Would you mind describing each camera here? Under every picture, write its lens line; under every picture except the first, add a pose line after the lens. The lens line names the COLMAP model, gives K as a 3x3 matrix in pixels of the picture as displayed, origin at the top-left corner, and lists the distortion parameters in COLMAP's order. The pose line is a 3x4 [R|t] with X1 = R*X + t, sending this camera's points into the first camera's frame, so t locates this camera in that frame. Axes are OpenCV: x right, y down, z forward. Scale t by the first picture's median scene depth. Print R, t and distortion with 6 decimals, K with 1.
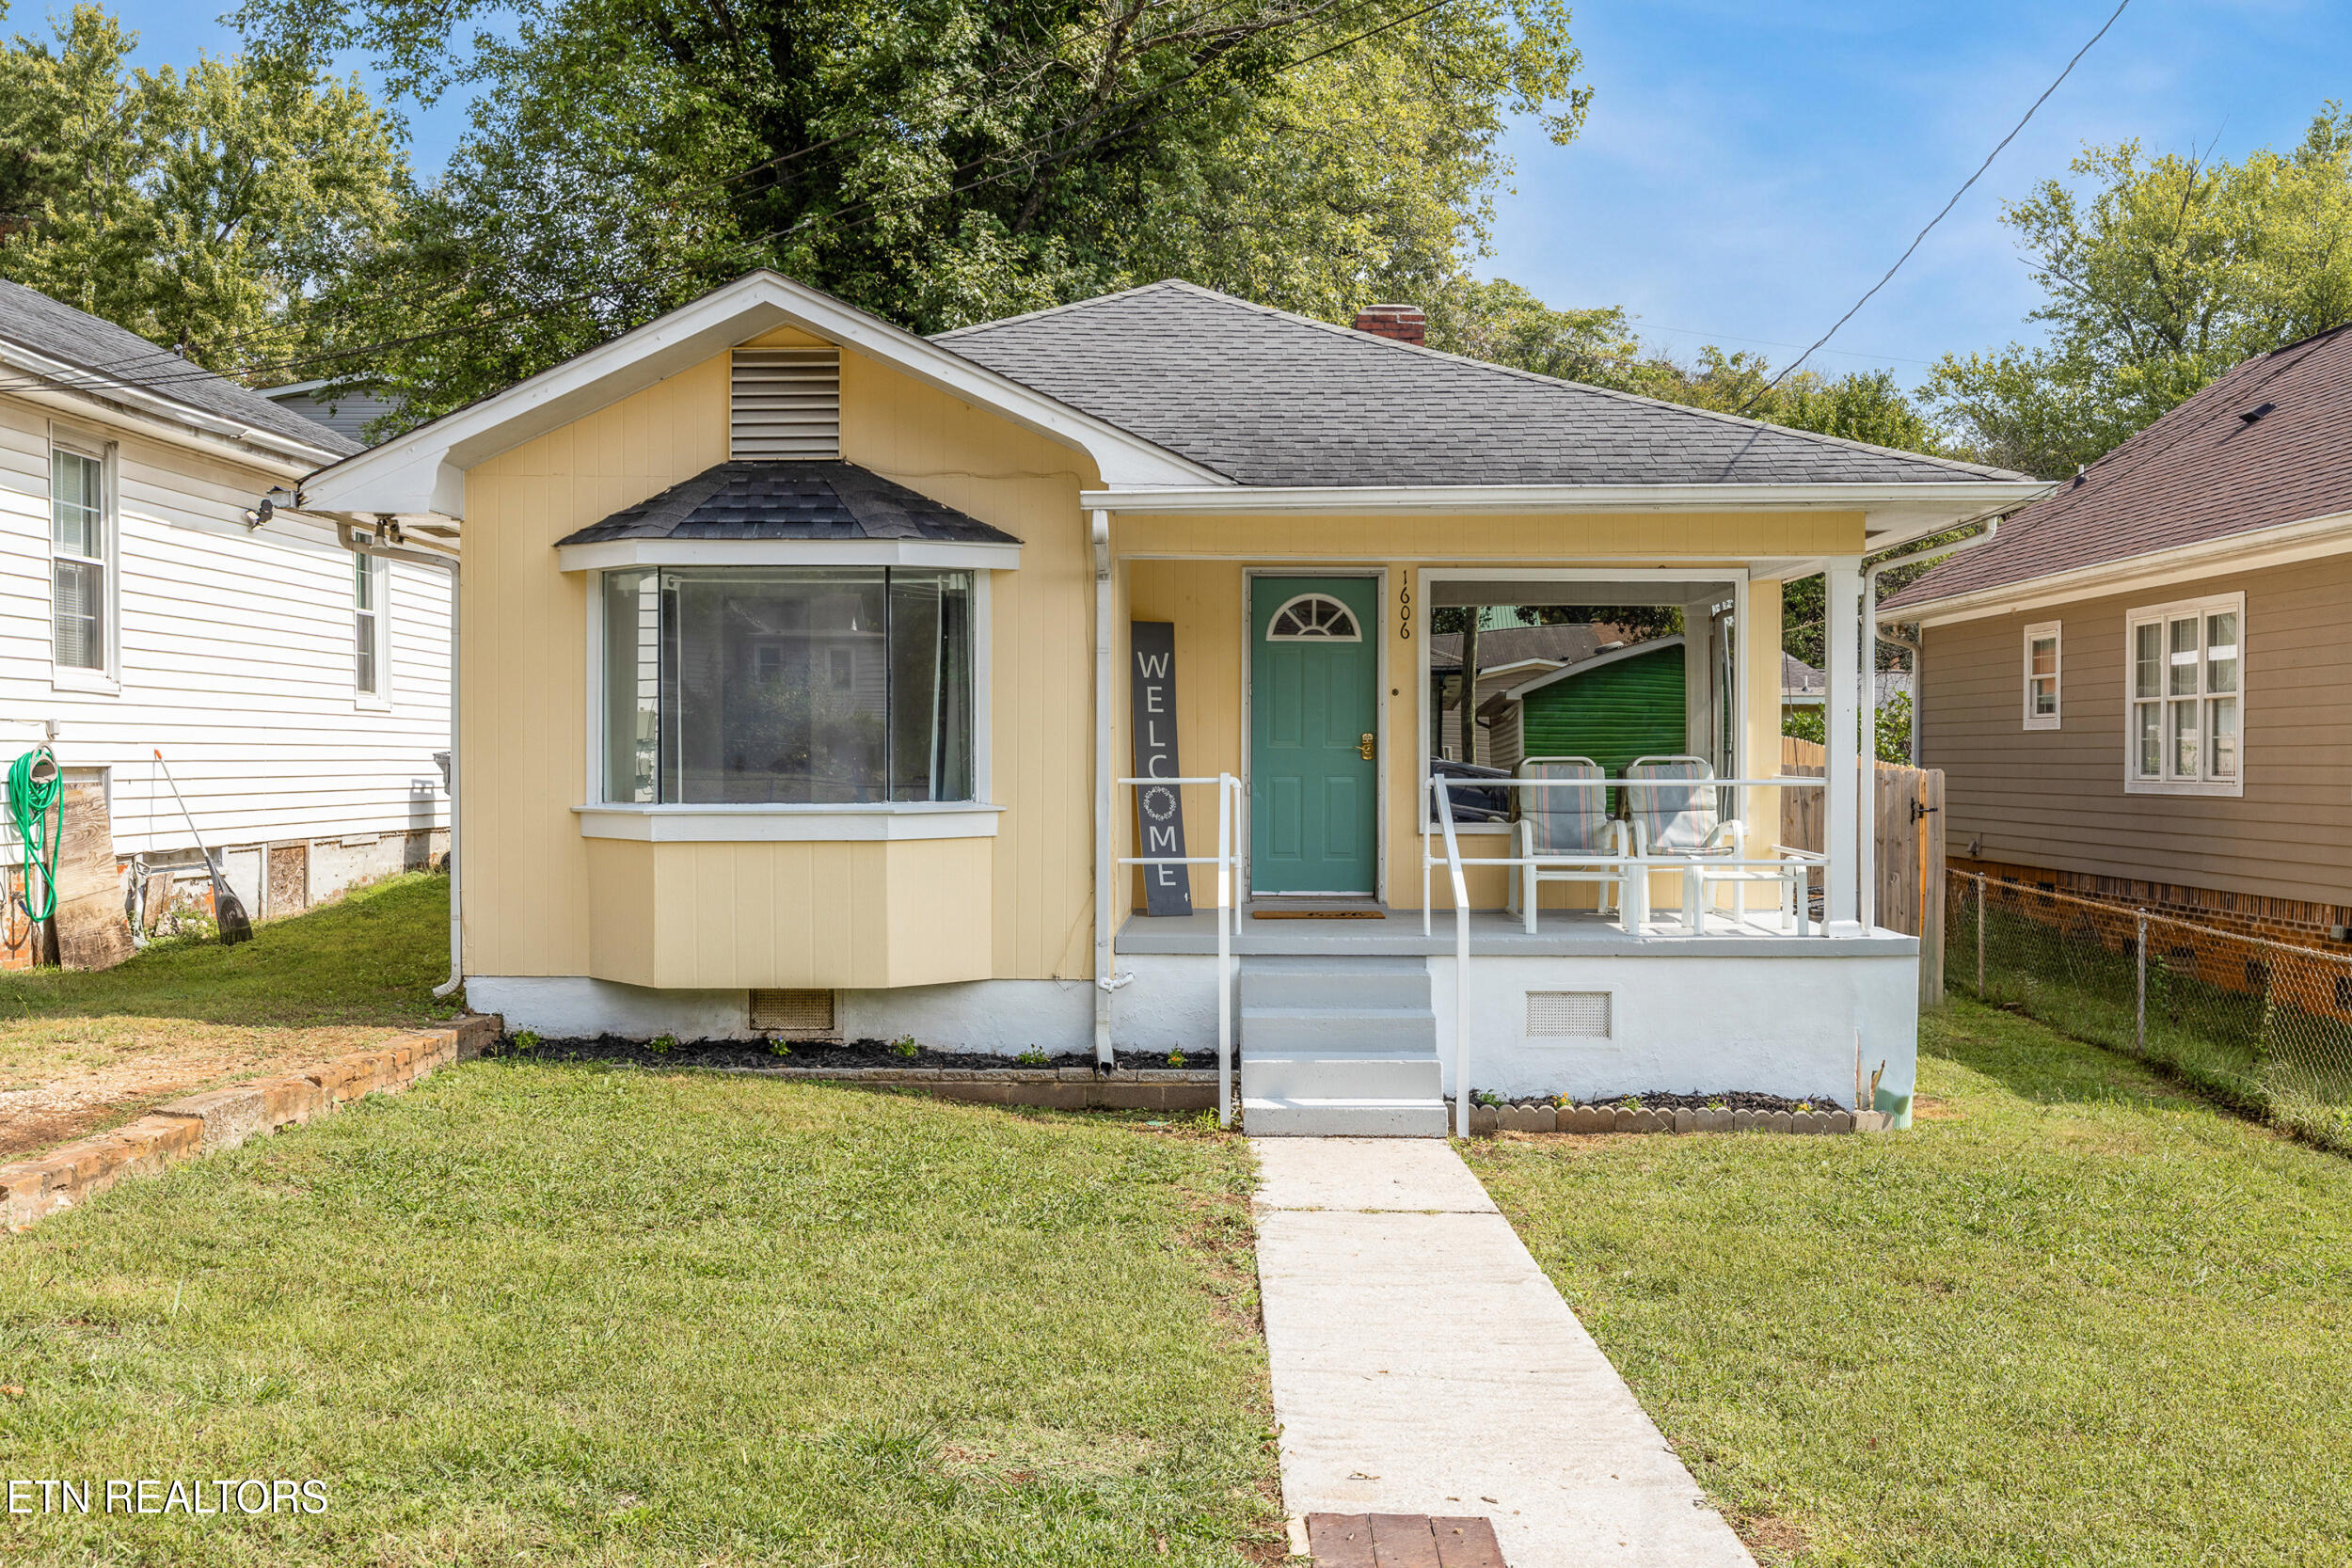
lens RADIAL K [[2250.3, 0, 1176.0], [0, 2250.3, 784.0], [0, 0, 1]] dist [0.012097, 0.011817]
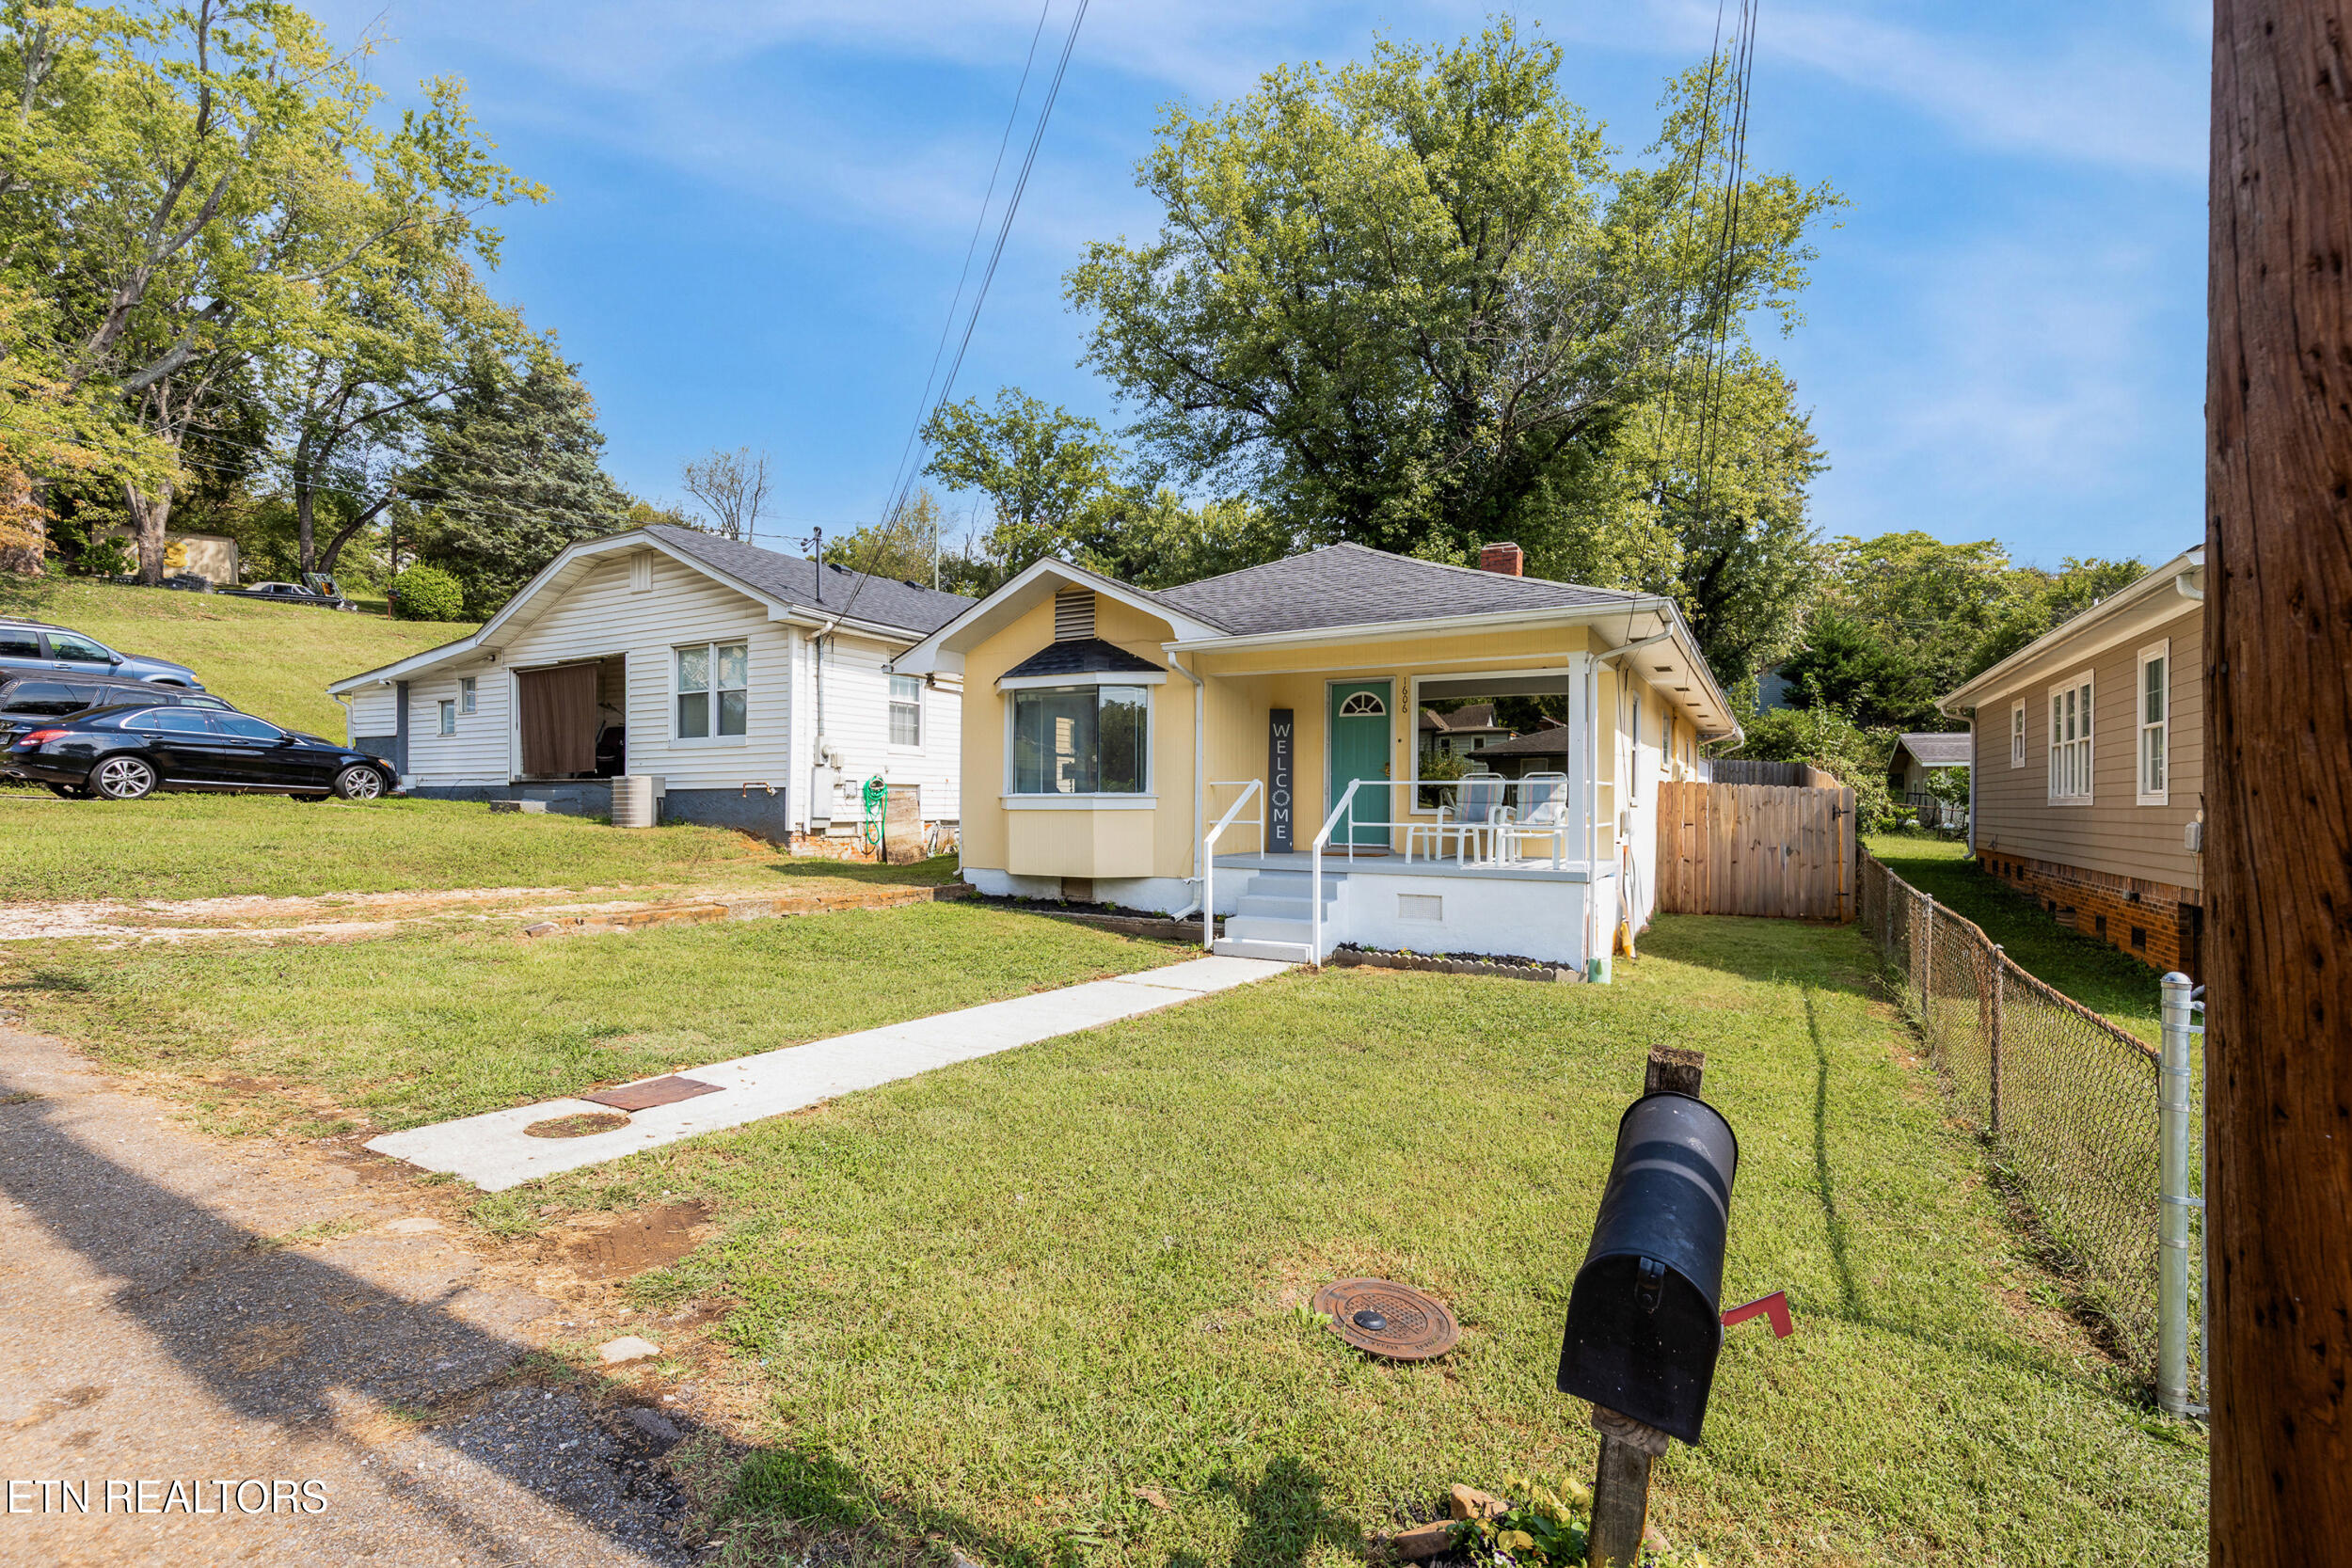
lens RADIAL K [[1049.5, 0, 1181.1], [0, 1049.5, 806.2], [0, 0, 1]] dist [0.001254, 0.000073]
pose [[0.880977, 0.005521, -0.473127, 0.362611], [-0.009910, 0.999928, -0.006785, 0.023452], [0.473055, 0.010667, 0.880968, 0.122549]]
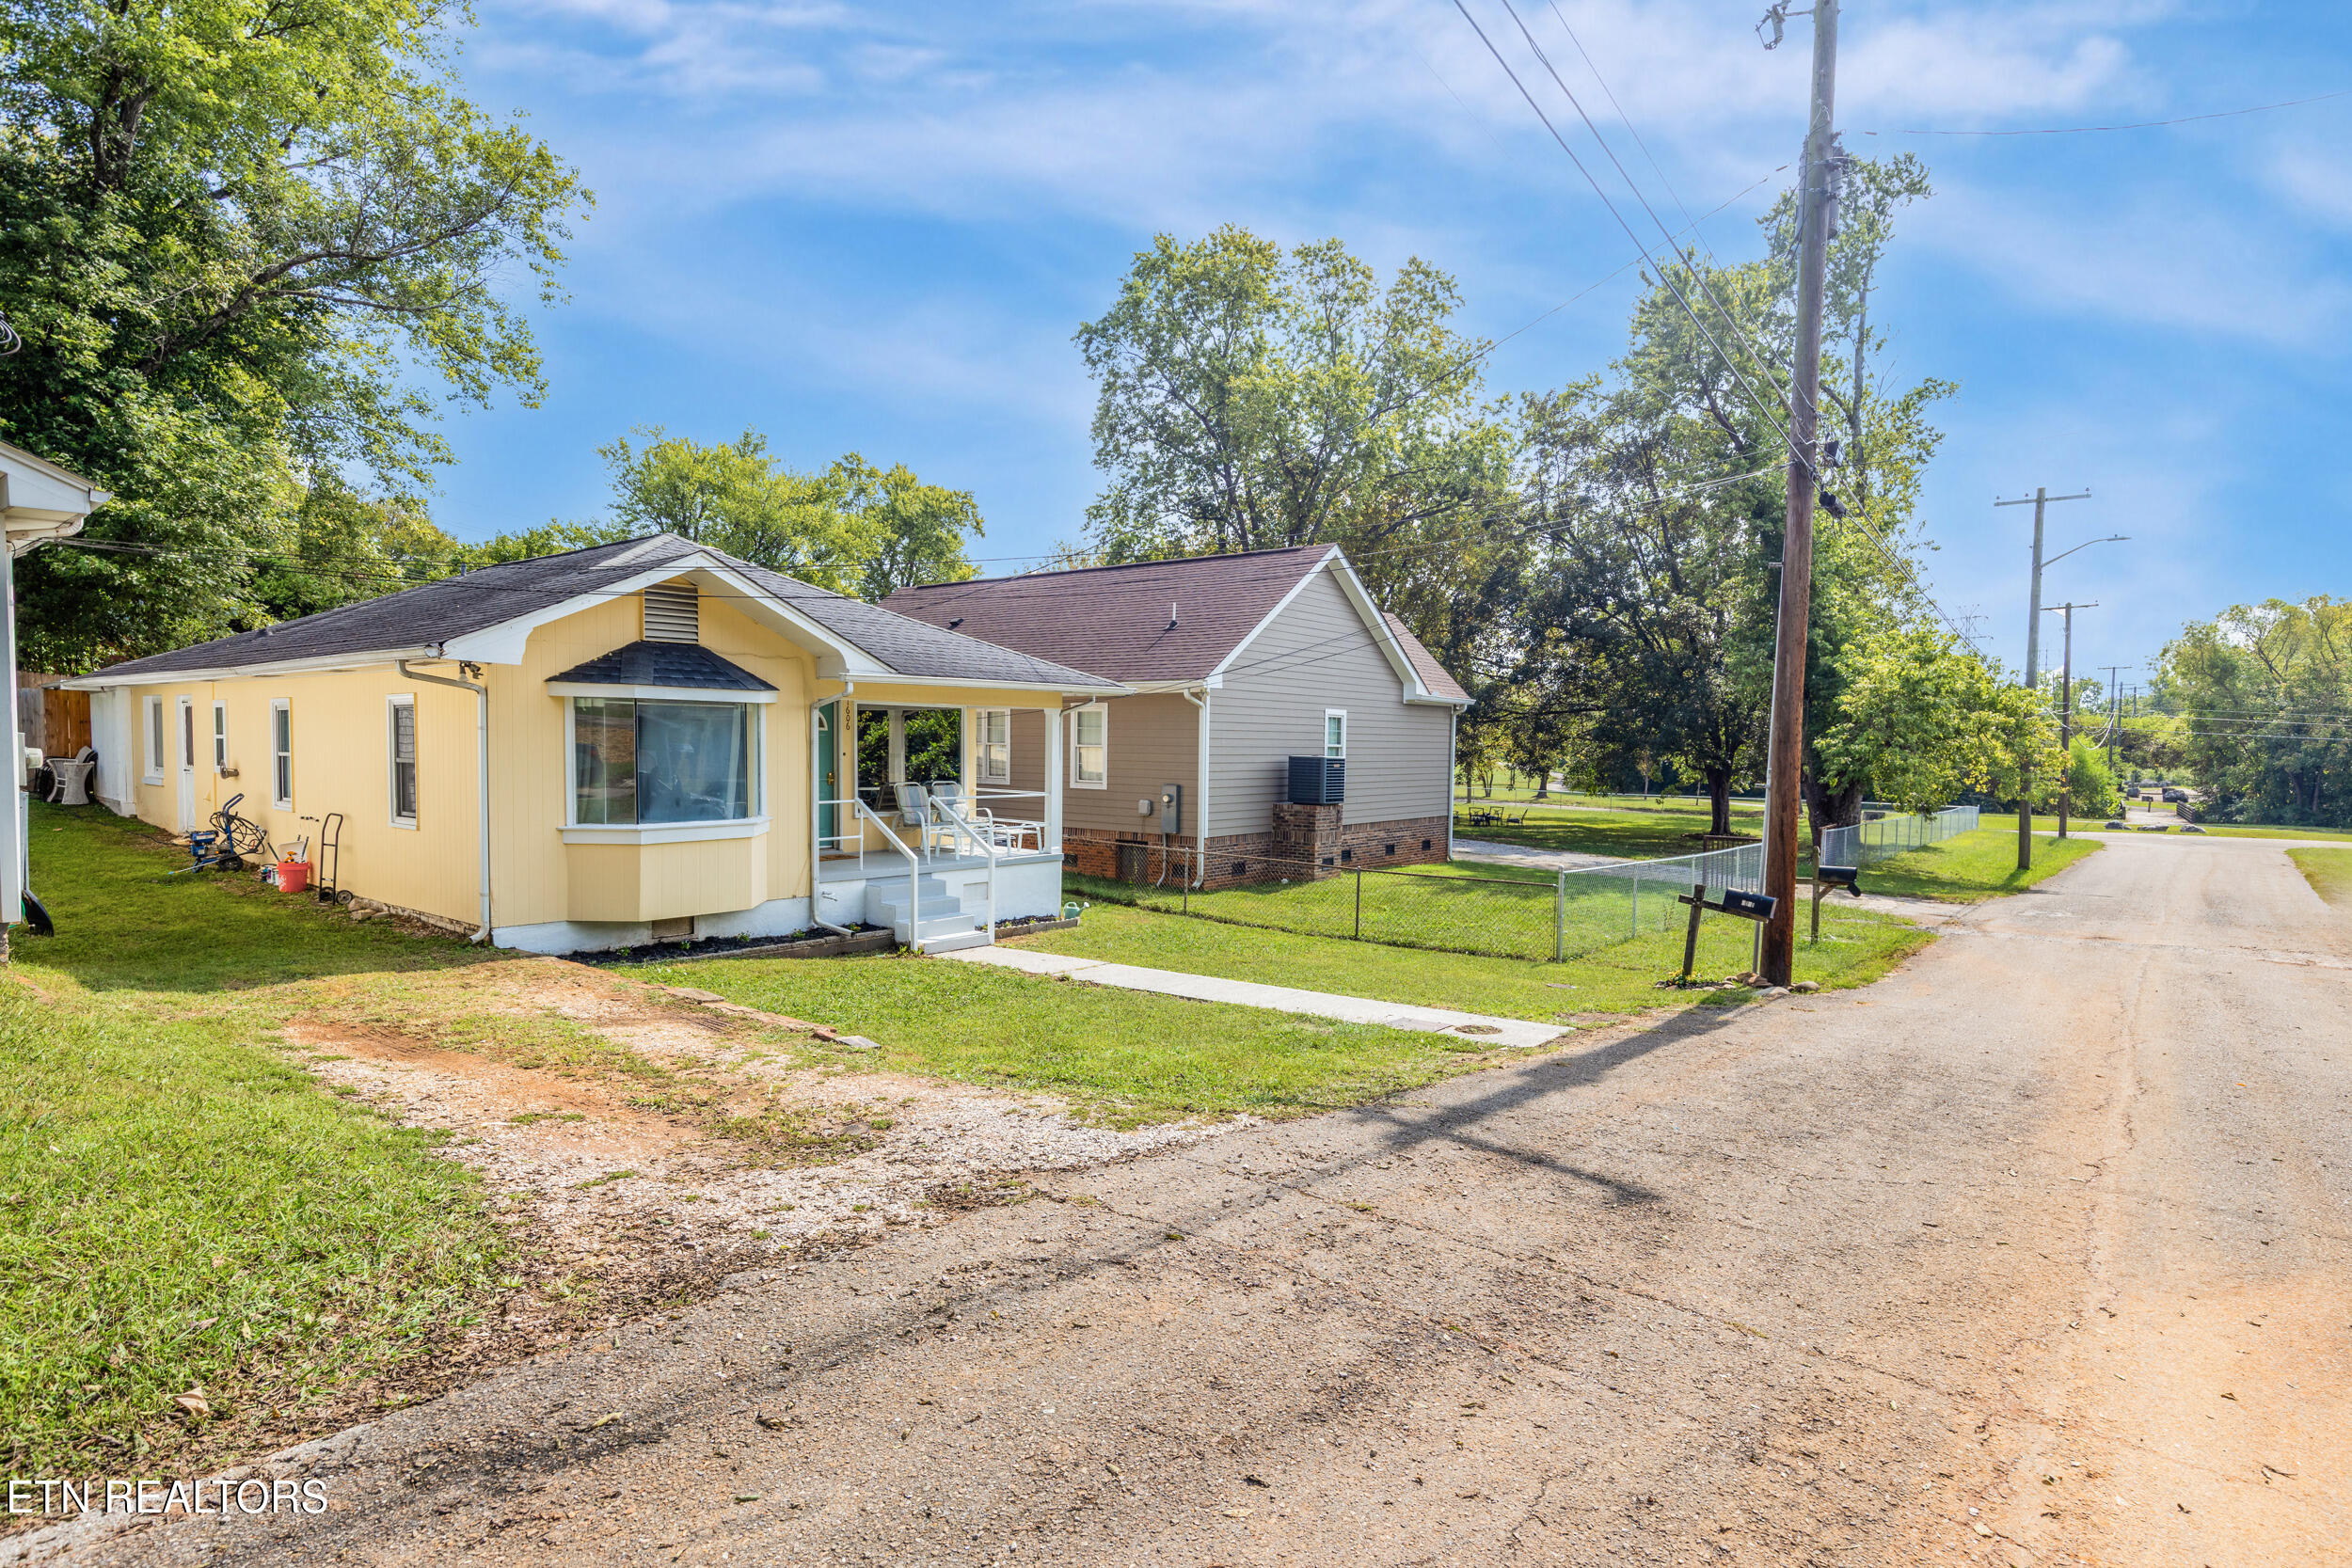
lens RADIAL K [[1208.4, 0, 1176.0], [0, 1208.4, 784.0], [0, 0, 1]] dist [0.000594, -0.000133]
pose [[0.623274, -0.021390, 0.781711, -0.633785], [-0.004135, 0.999522, 0.030646, -0.049878], [-0.781993, -0.022333, 0.622887, 0.011615]]
